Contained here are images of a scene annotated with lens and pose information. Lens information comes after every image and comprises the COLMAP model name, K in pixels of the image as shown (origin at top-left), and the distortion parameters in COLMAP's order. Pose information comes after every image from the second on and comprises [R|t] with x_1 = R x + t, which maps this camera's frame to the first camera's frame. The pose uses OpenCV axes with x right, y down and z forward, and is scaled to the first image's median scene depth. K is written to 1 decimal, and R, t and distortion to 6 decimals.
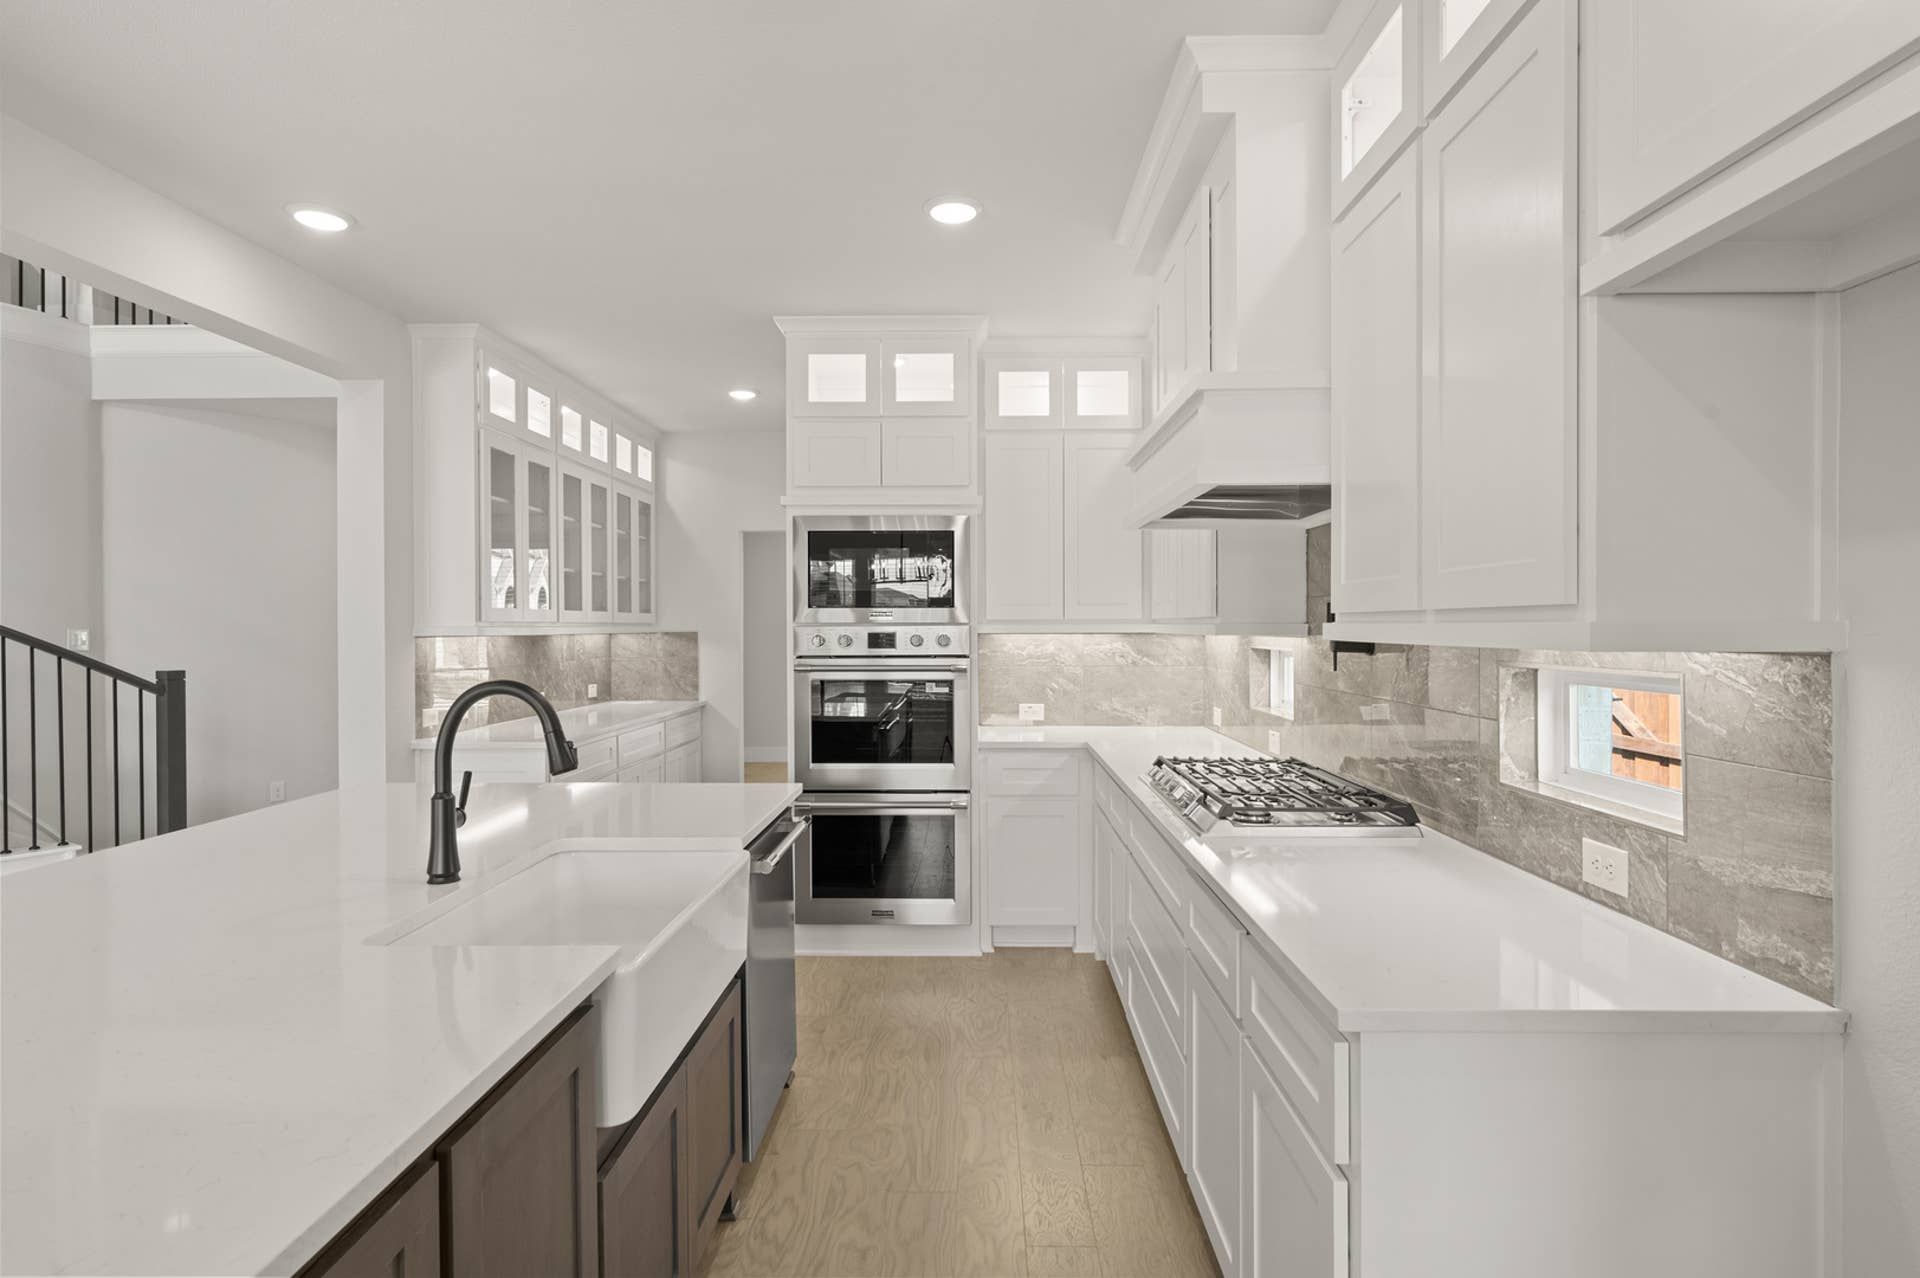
lens RADIAL K [[988.3, 0, 959.6], [0, 988.3, 633.9], [0, 0, 1]] dist [-0.001503, -0.000173]
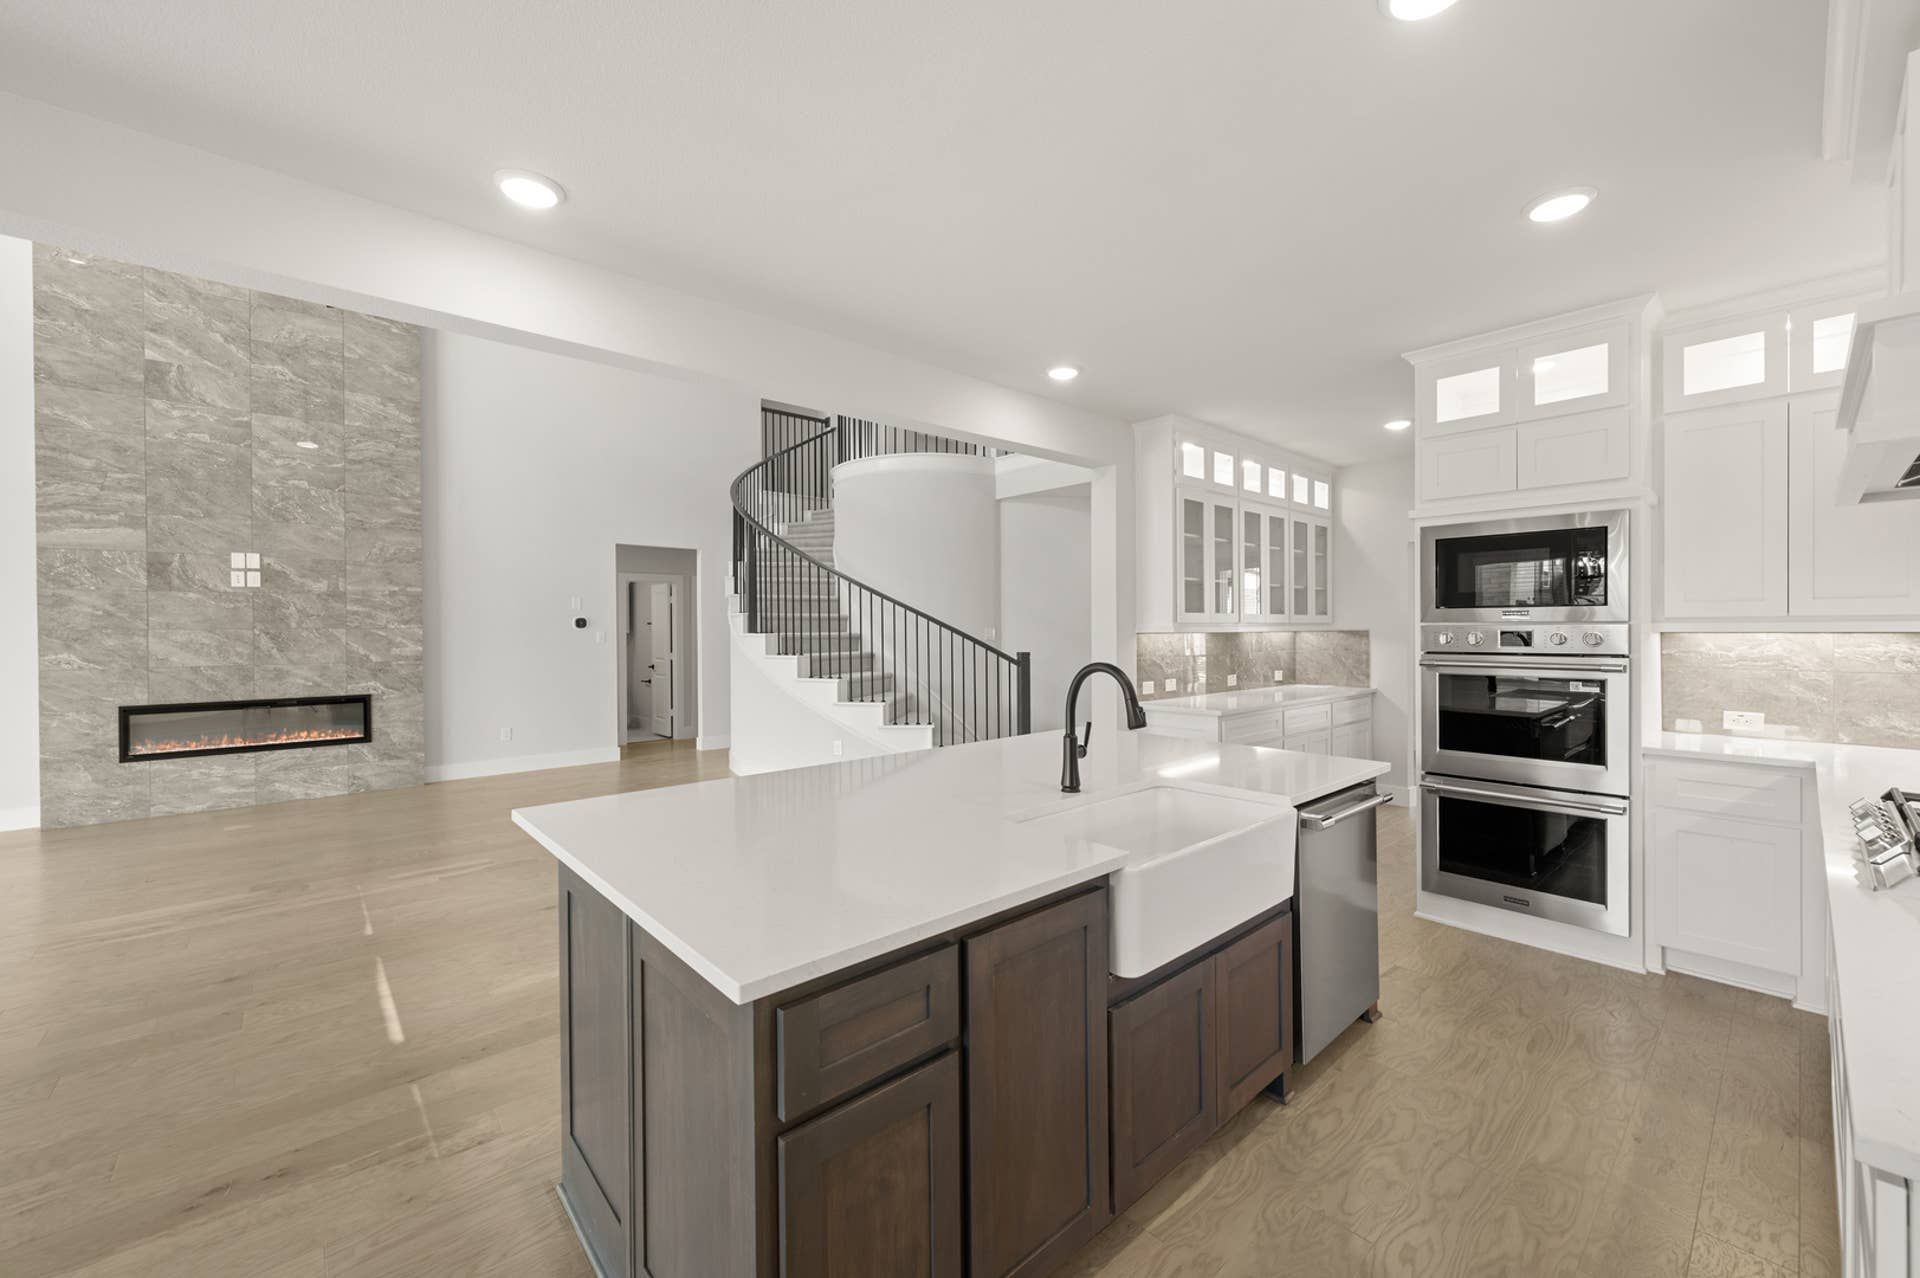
lens RADIAL K [[756.0, 0, 960.6], [0, 756.0, 632.5], [0, 0, 1]] dist [-0.000532, 0.000233]
pose [[0.680695, 0.003617, -0.732558, 0.104437], [-0.002564, 0.999993, 0.002555, -0.000313], [0.732562, 0.000139, 0.680700, 0.031042]]
